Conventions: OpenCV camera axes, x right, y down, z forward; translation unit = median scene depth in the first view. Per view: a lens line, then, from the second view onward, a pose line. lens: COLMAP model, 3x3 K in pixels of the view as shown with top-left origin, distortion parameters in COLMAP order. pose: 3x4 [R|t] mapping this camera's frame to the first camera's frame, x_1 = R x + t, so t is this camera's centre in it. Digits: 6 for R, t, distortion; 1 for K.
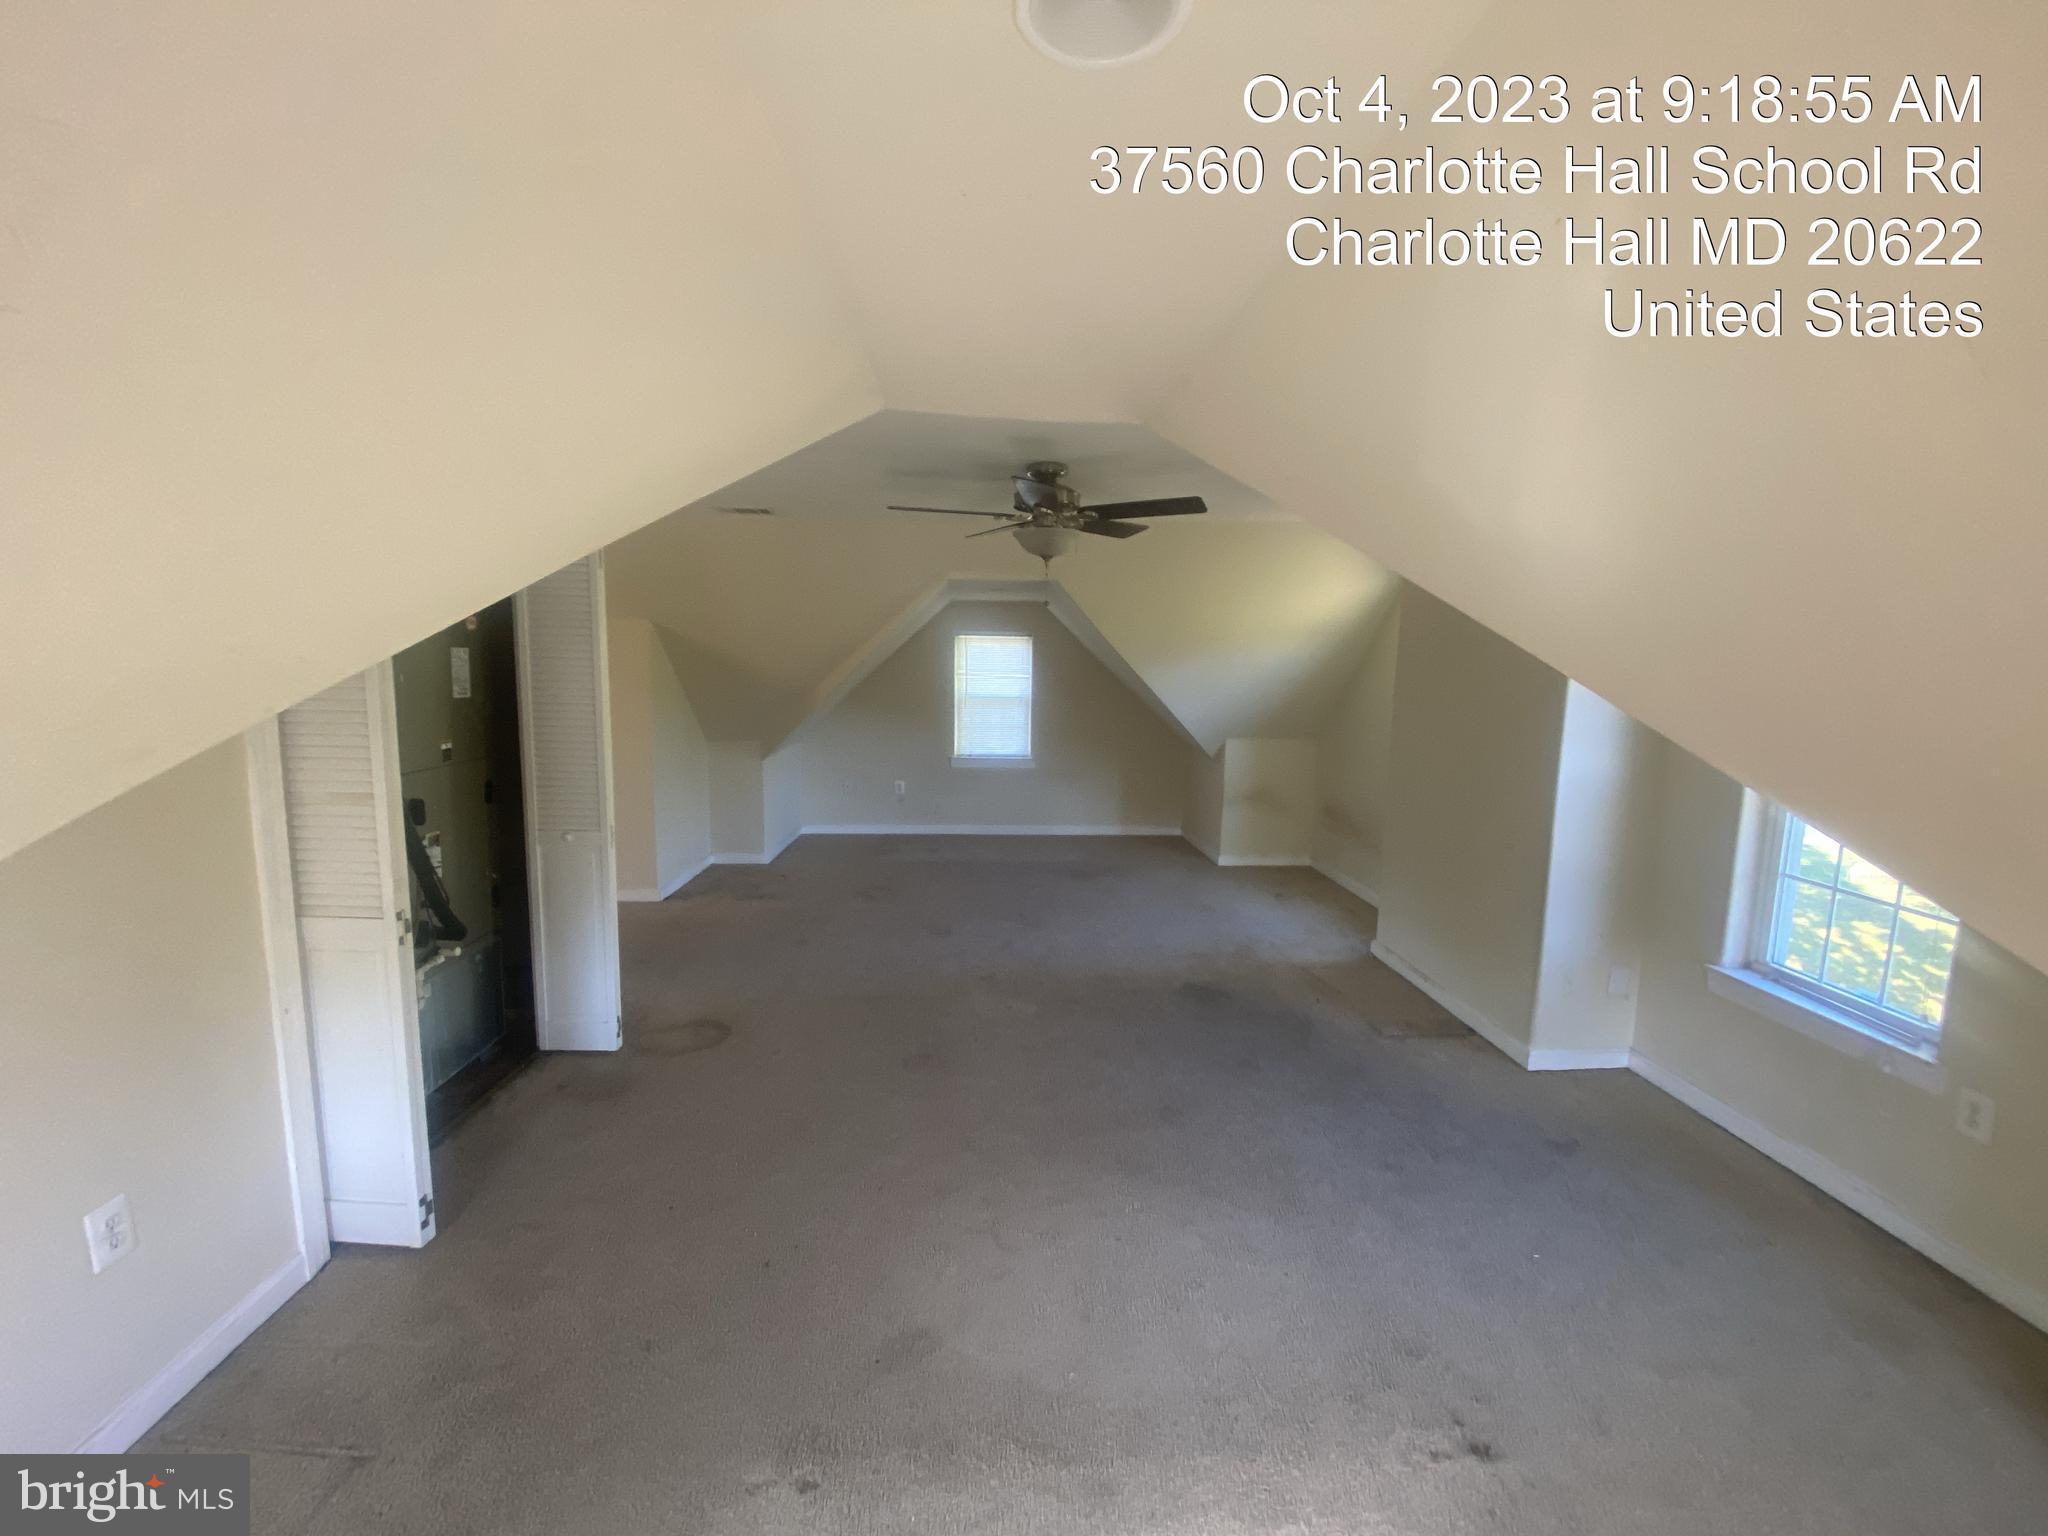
lens RADIAL K [[827.4, 0, 1023.0], [0, 827.4, 762.6], [0, 0, 1]] dist [0.009038, -0.015231]
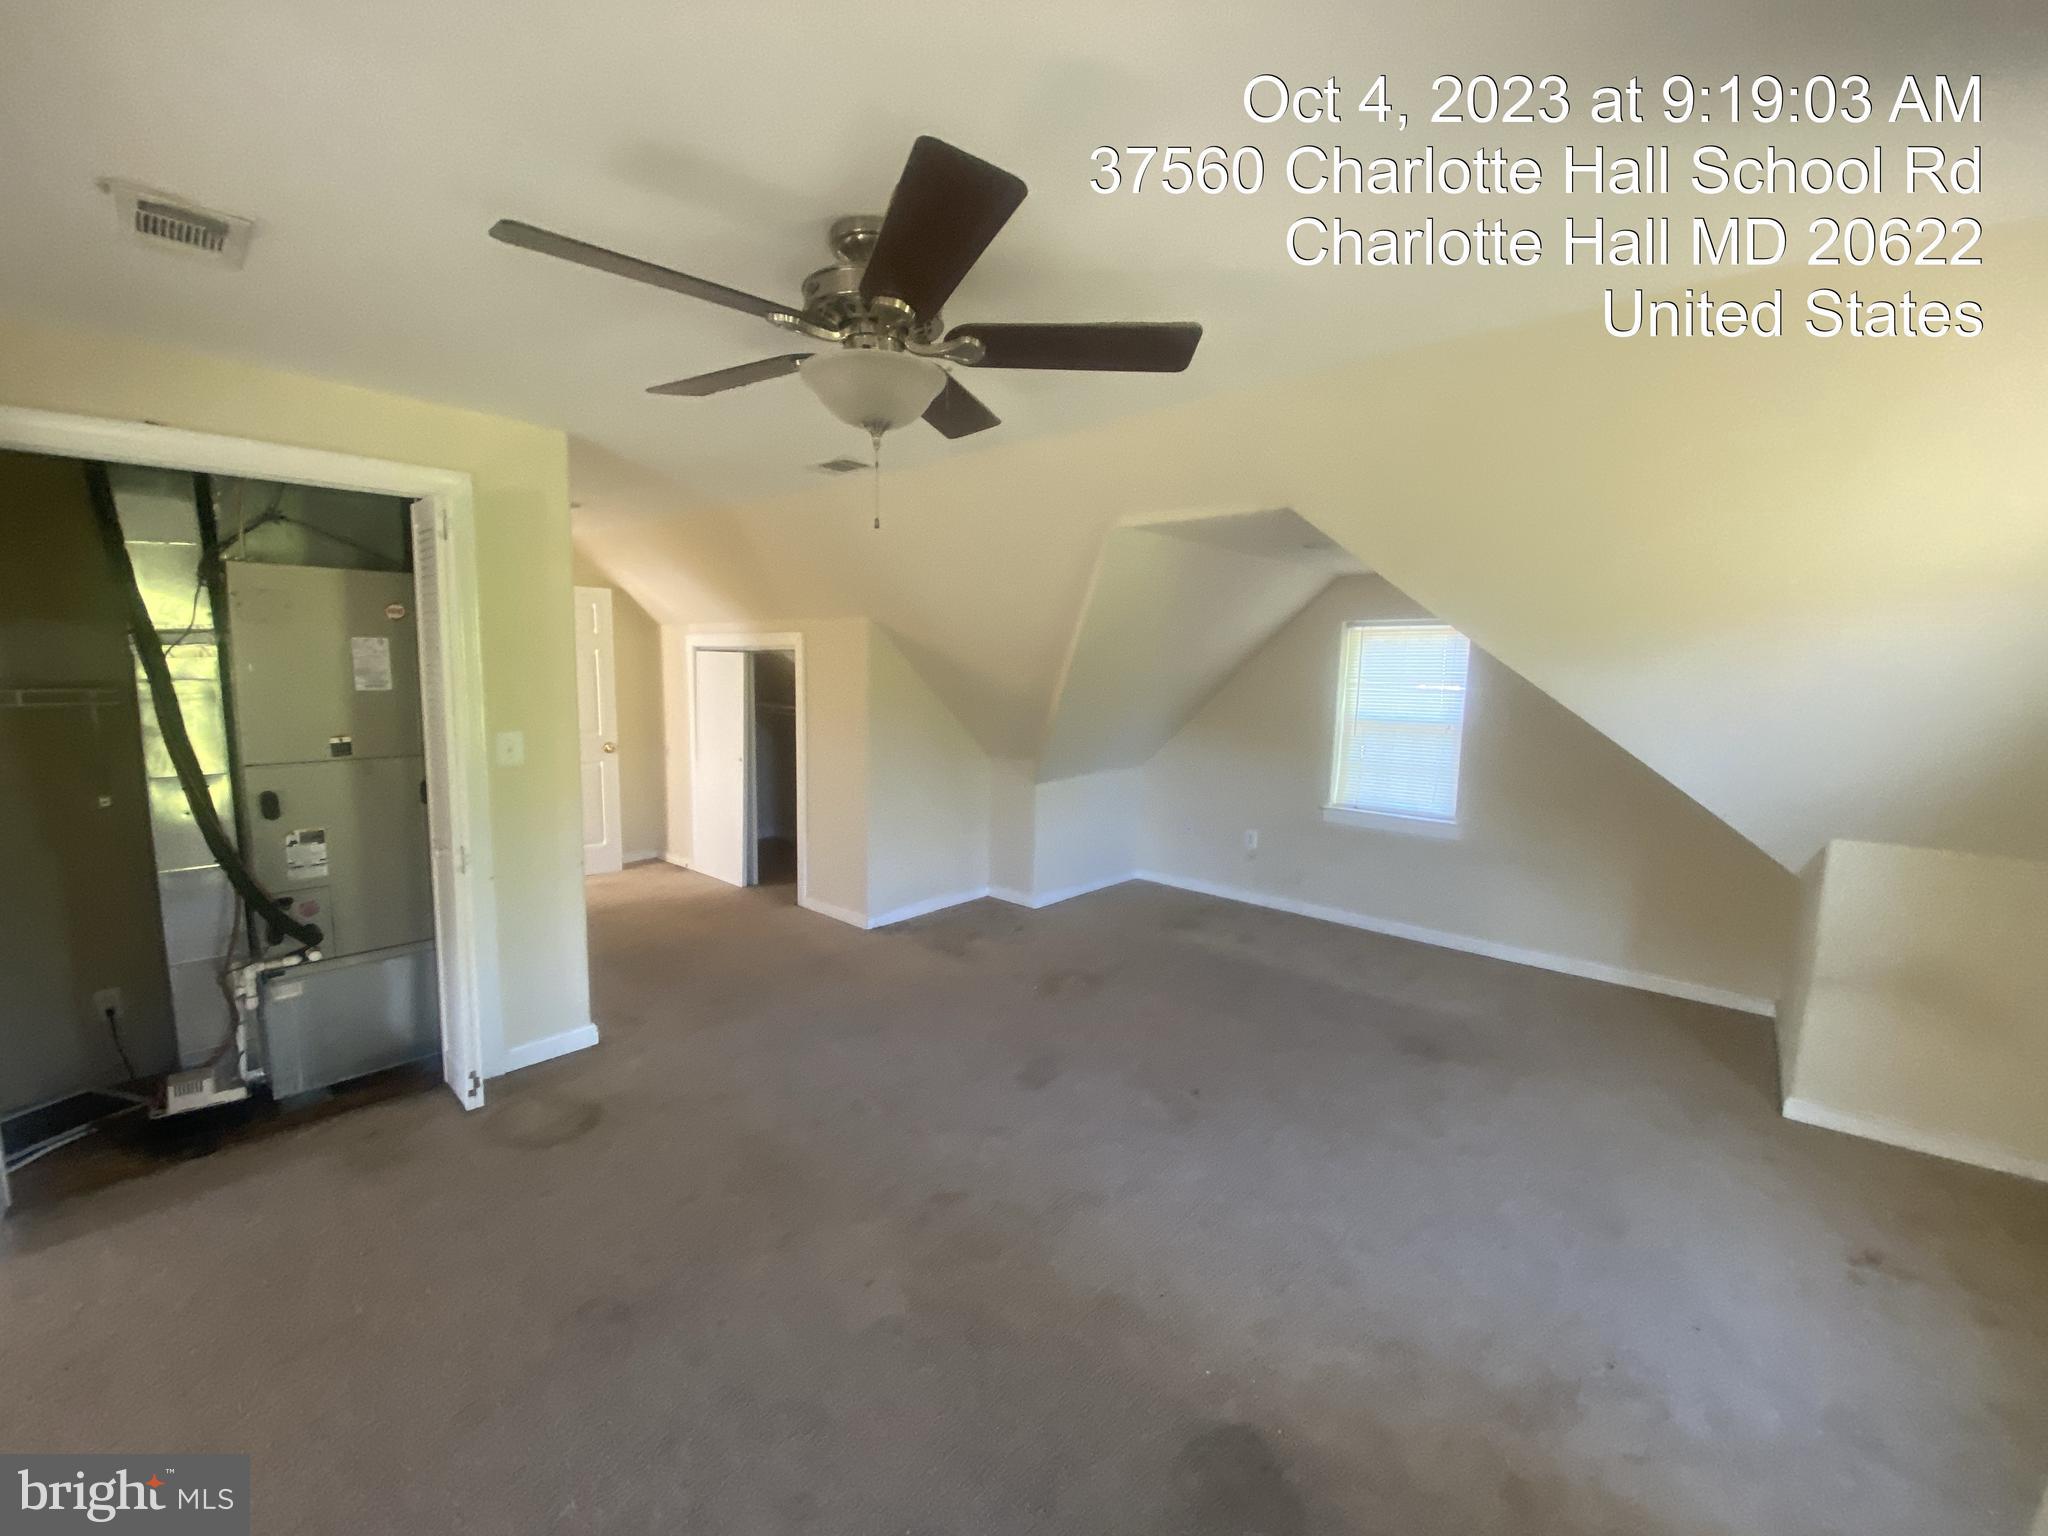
lens RADIAL K [[827.4, 0, 1023.0], [0, 827.4, 762.6], [0, 0, 1]] dist [0.009038, -0.015231]
pose [[0.714326, 0.081802, -0.695016, 0.245278], [-0.092817, 0.995445, 0.021766, -0.040258], [0.693631, 0.048961, 0.718665, 0.394079]]
